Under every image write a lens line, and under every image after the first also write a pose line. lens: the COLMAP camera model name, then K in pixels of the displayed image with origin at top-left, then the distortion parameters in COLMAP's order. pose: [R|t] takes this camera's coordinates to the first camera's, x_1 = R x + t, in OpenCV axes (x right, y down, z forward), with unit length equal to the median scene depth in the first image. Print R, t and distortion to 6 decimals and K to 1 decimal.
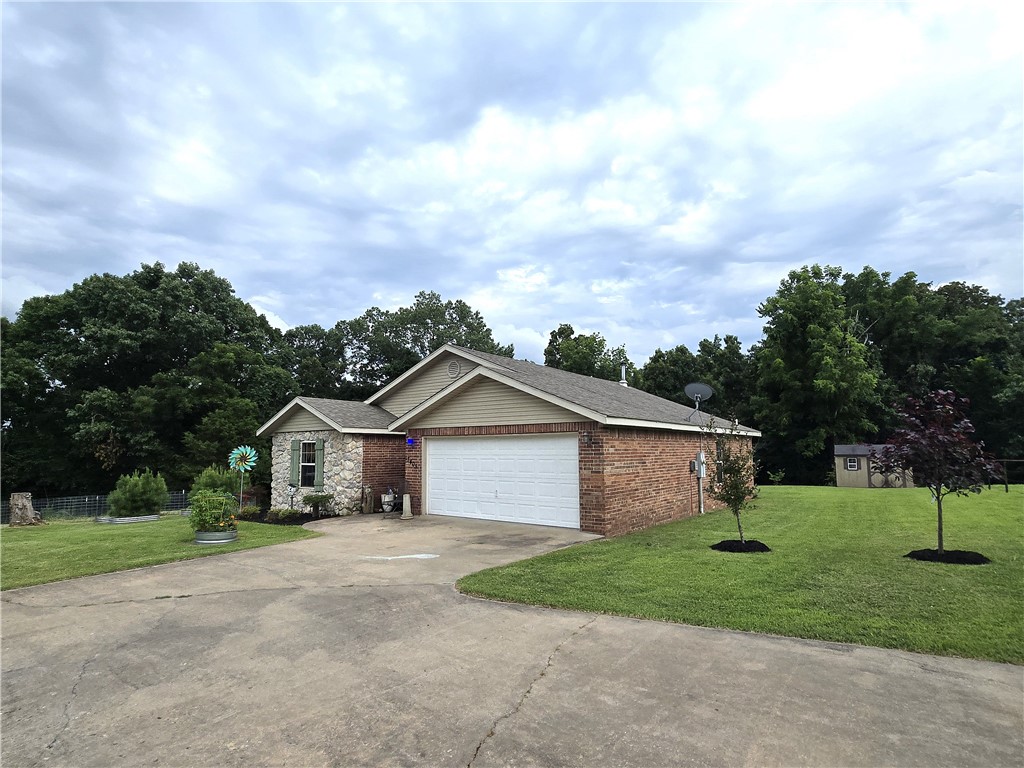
lens RADIAL K [[461.4, 0, 511.1], [0, 461.4, 391.6], [0, 0, 1]] dist [0.000808, 0.000657]
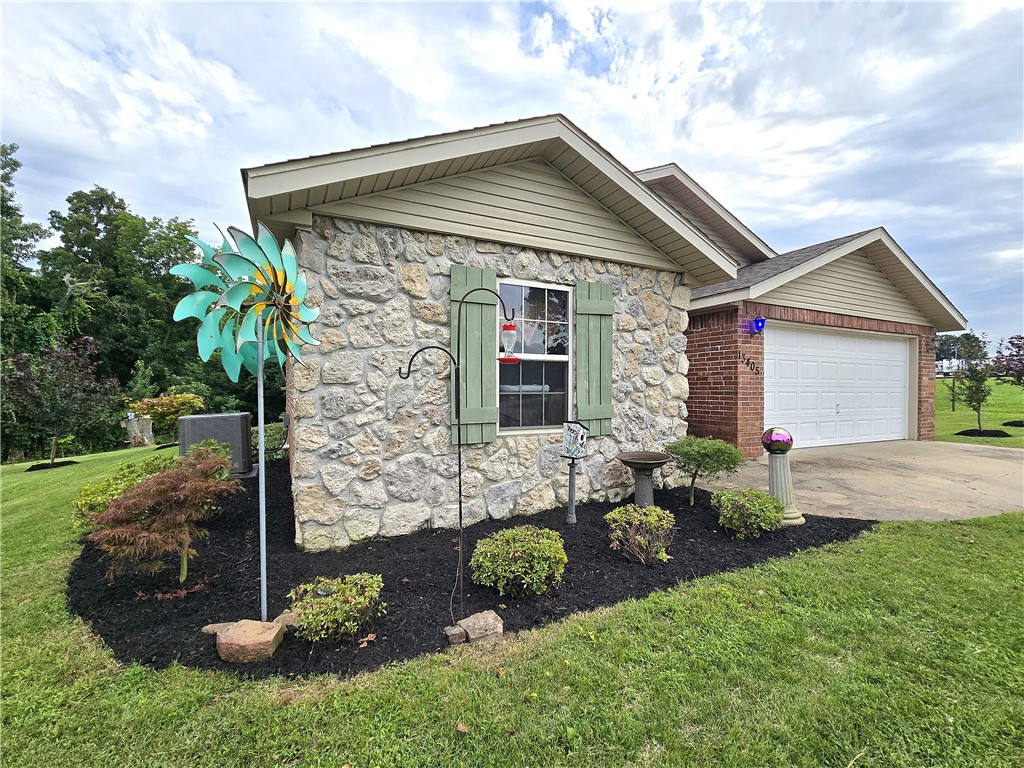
lens RADIAL K [[461.4, 0, 511.1], [0, 461.4, 391.6], [0, 0, 1]] dist [0.000808, 0.000657]
pose [[0.467771, -0.017344, 0.883680, -0.831221], [-0.145791, 0.984598, 0.096498, 0.173745], [-0.871743, -0.173971, 0.458038, 0.985620]]
